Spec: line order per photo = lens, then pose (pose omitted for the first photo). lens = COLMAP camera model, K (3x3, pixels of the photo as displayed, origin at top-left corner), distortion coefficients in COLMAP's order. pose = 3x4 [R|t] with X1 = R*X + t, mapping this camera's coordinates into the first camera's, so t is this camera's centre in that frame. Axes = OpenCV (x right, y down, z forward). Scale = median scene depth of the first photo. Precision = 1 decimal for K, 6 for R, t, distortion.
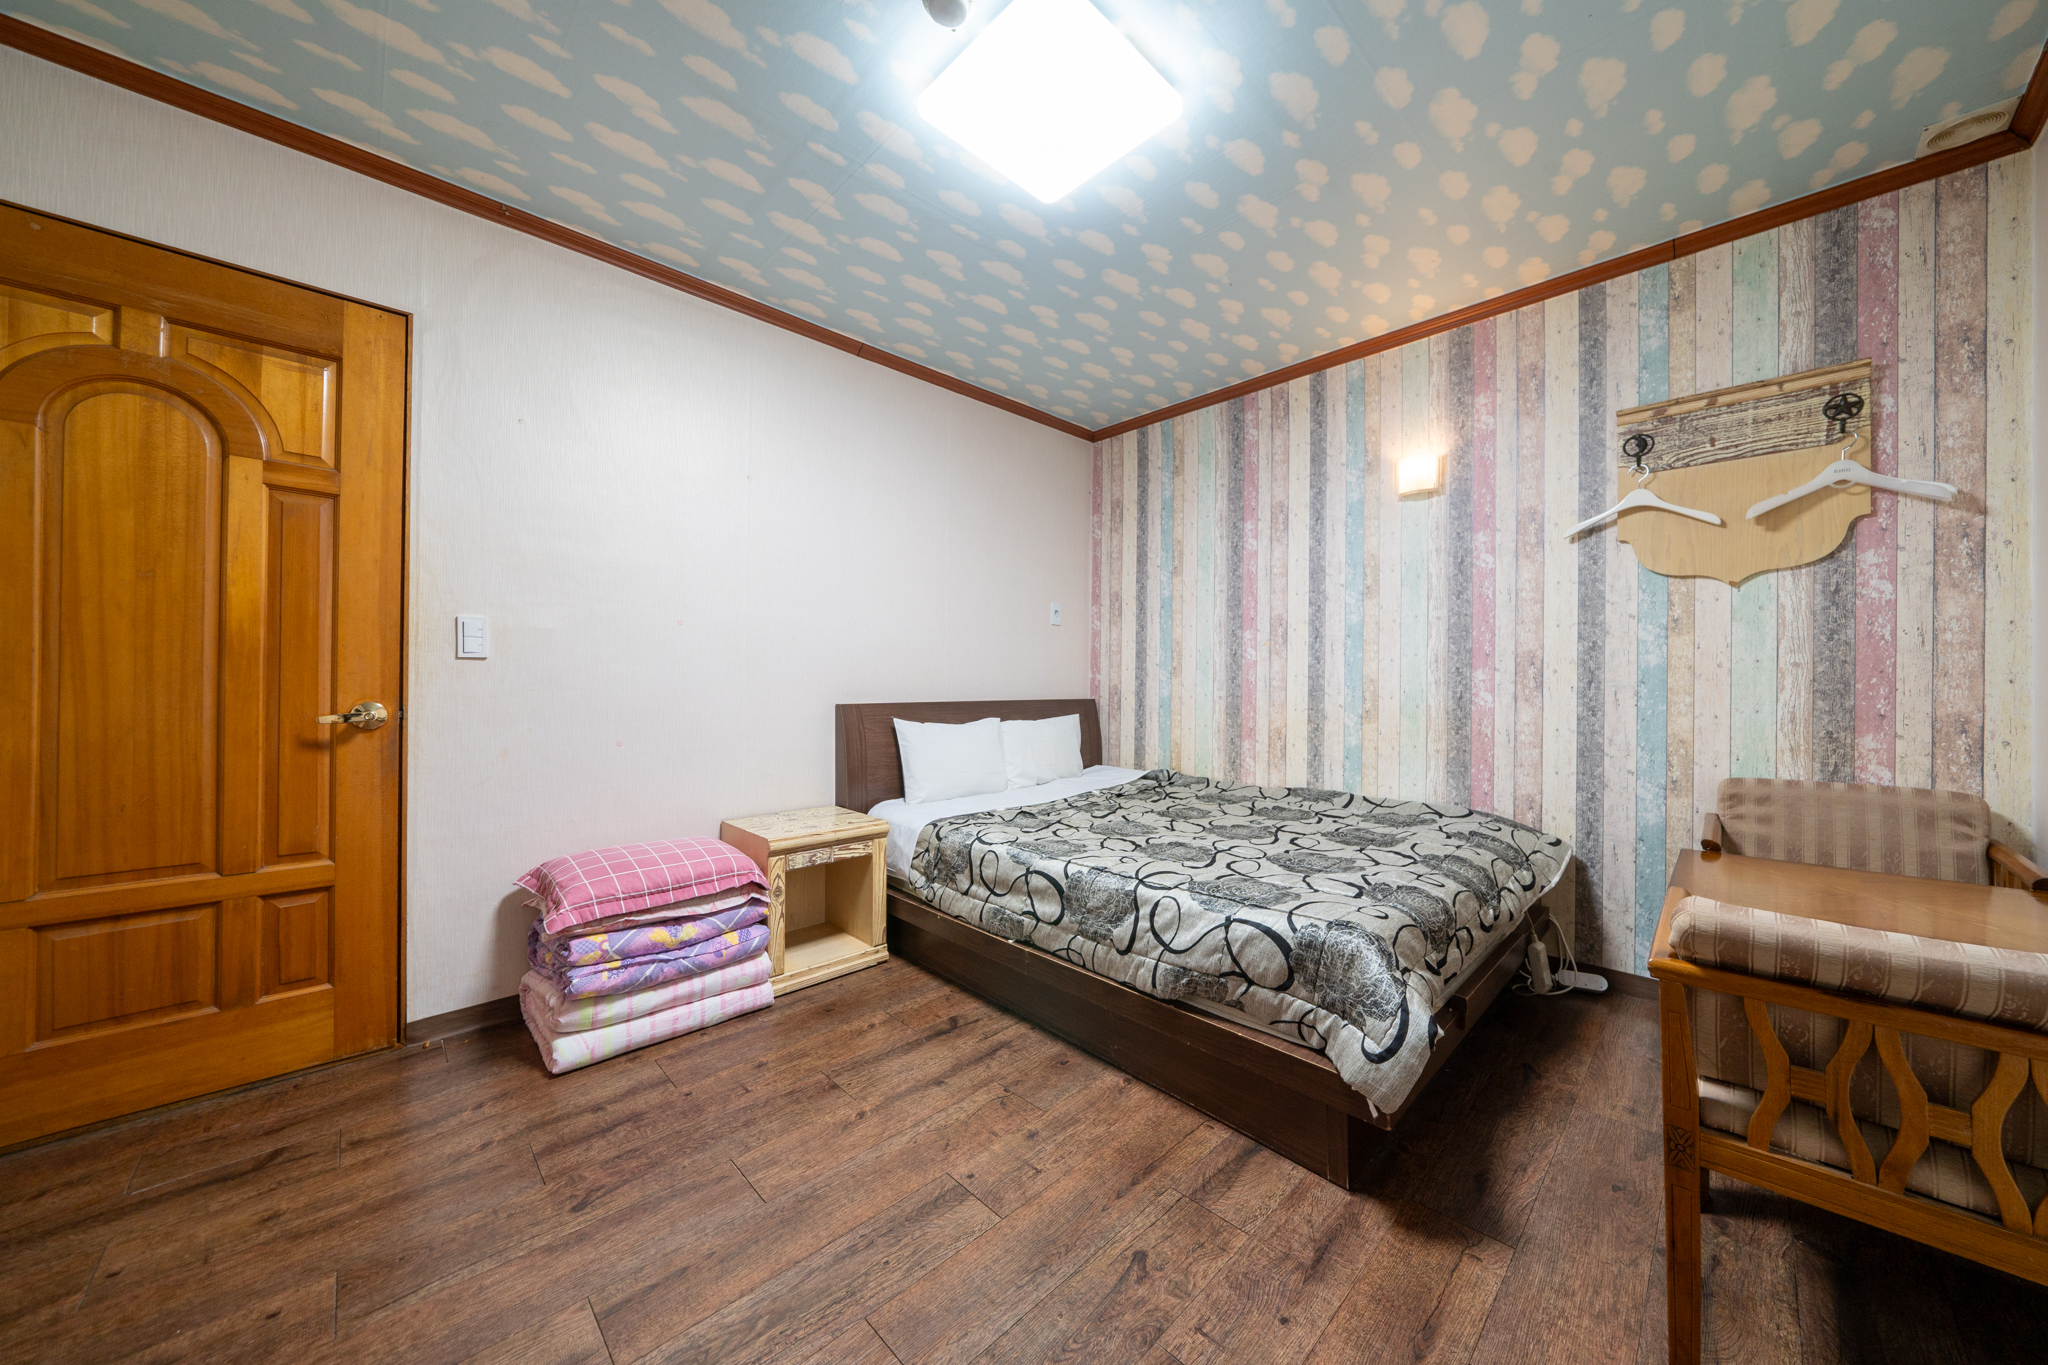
lens RADIAL K [[700.3, 0, 1035.7], [0, 700.3, 682.5], [0, 0, 1]] dist [-0.003786, -0.000612]
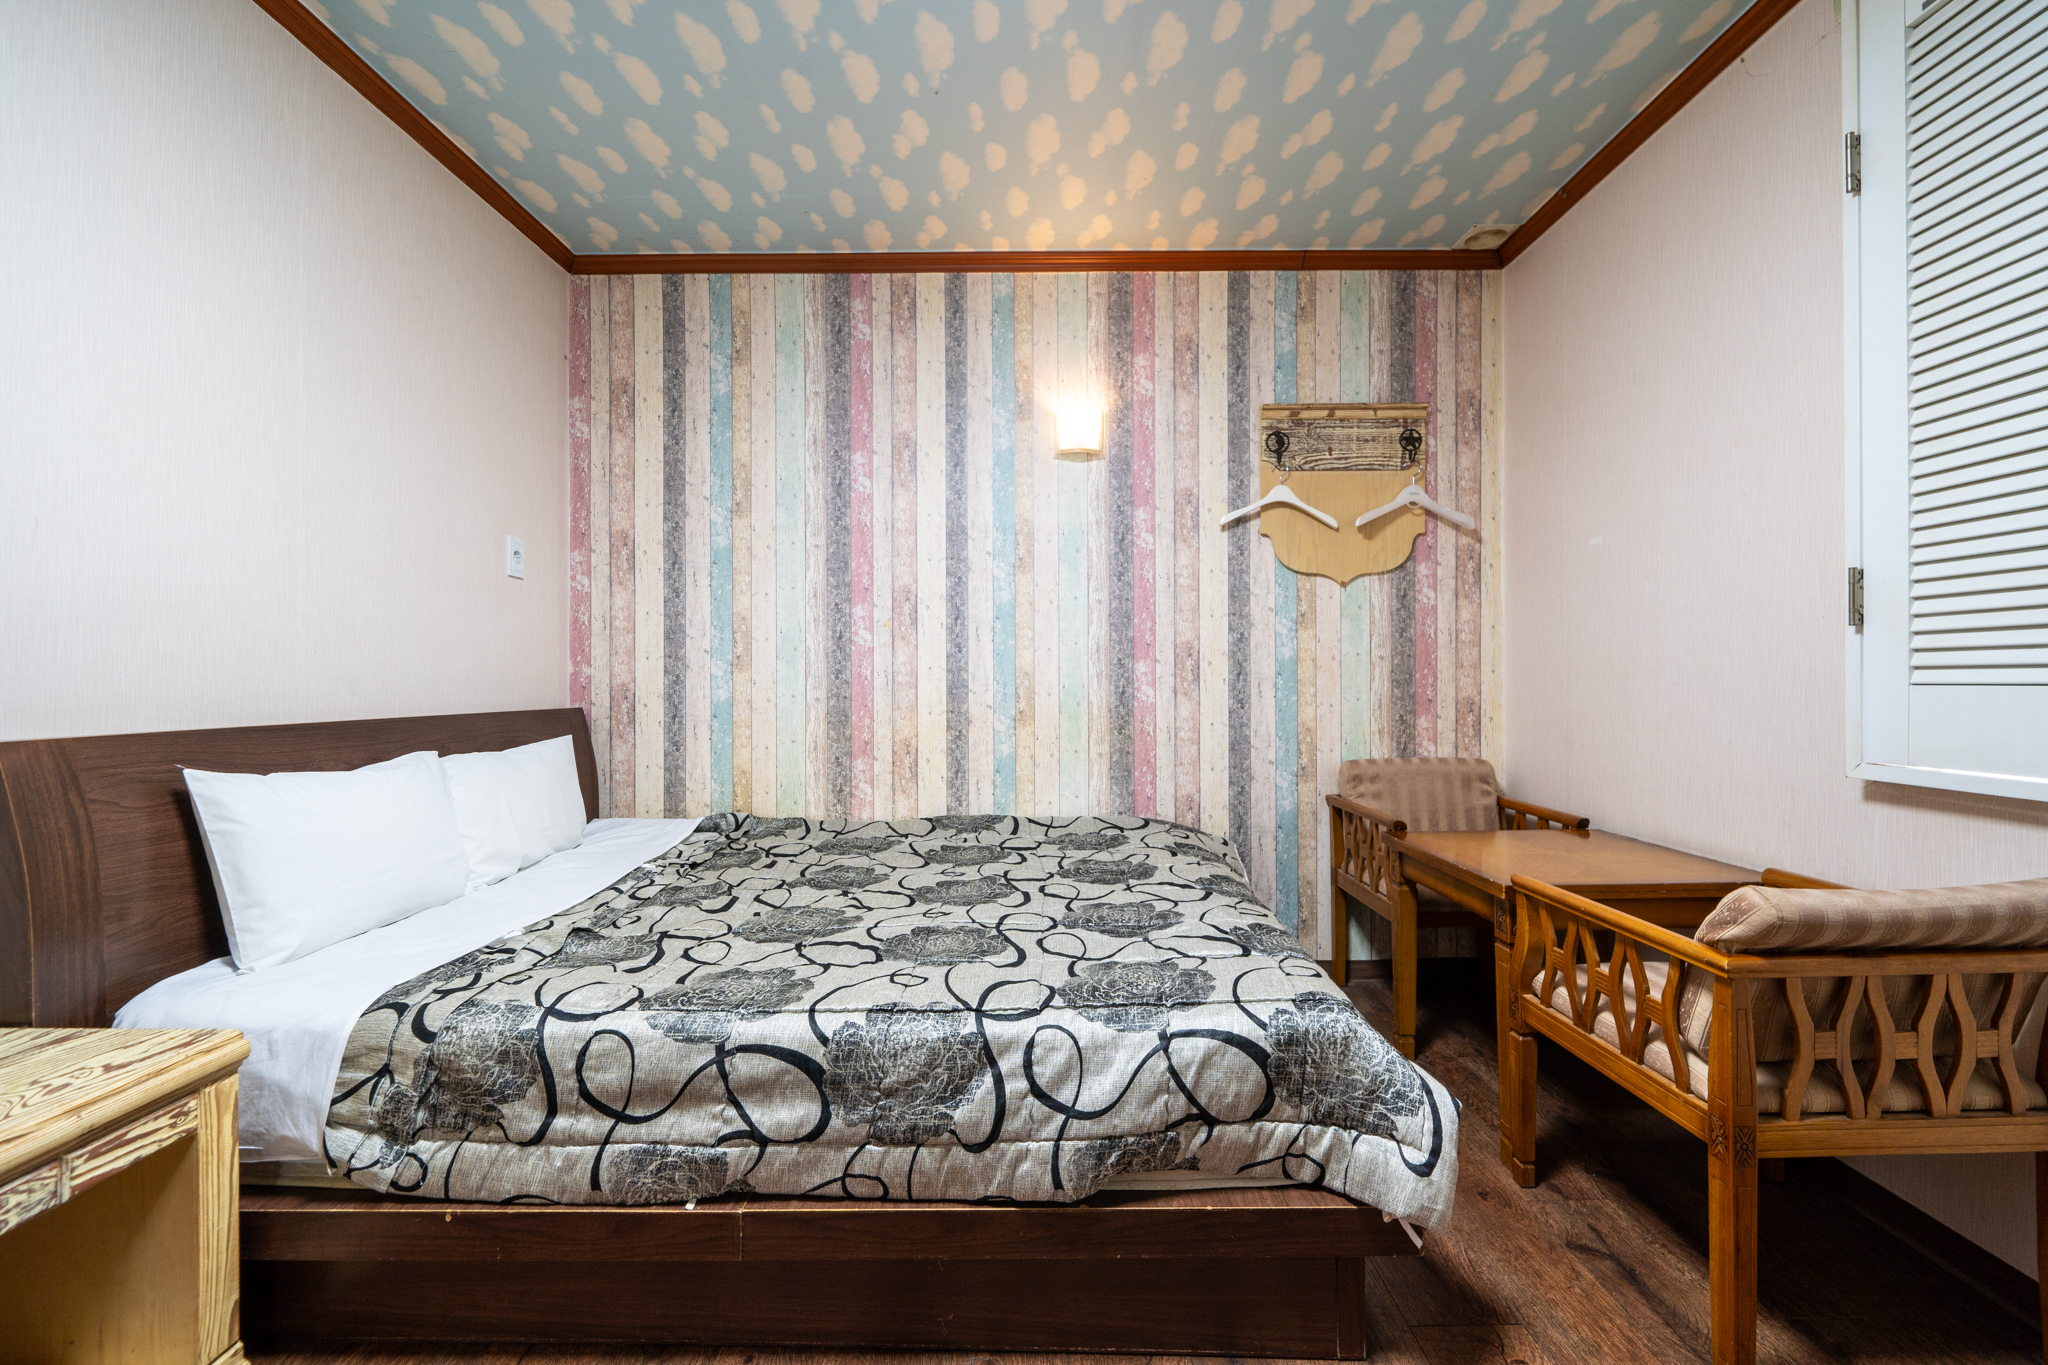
lens RADIAL K [[838.4, 0, 1035.5], [0, 838.4, 682.9], [0, 0, 1]] dist [-0.000164, 0.000307]
pose [[0.700572, -0.009812, 0.713514, -0.247165], [0.008287, 0.999950, 0.005615, 0.002711], [-0.713534, 0.001979, 0.700618, 0.367842]]
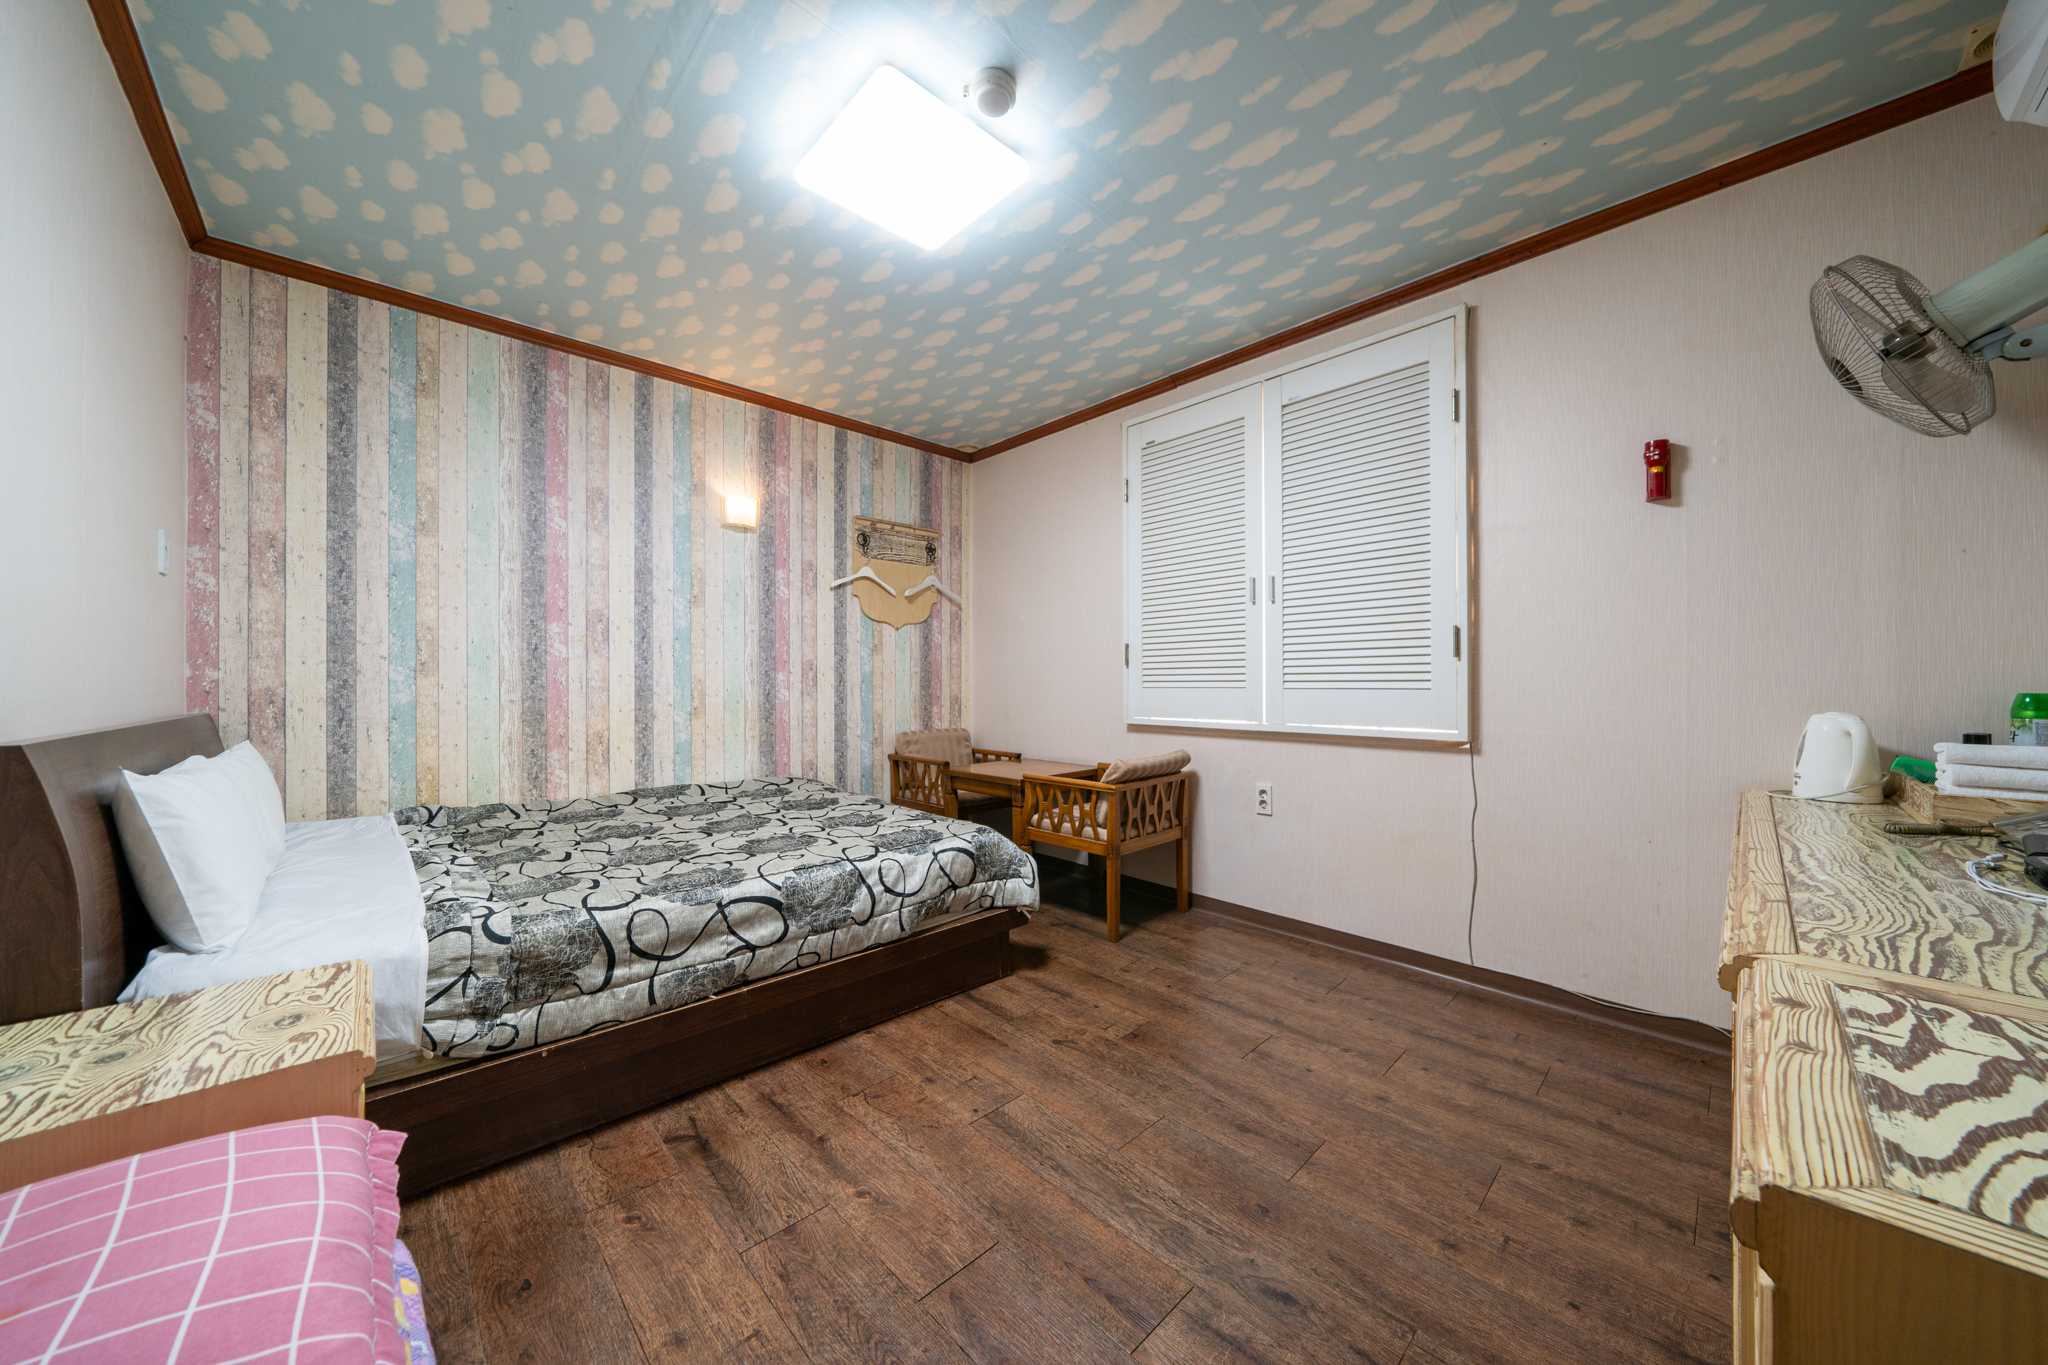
lens RADIAL K [[700.3, 0, 1035.7], [0, 700.3, 682.5], [0, 0, 1]] dist [-0.003786, -0.000612]
pose [[0.007111, -0.003430, 0.999969, -0.754392], [0.002036, 0.999992, 0.003415, -0.003010], [-0.999973, 0.002012, 0.007118, 0.540247]]
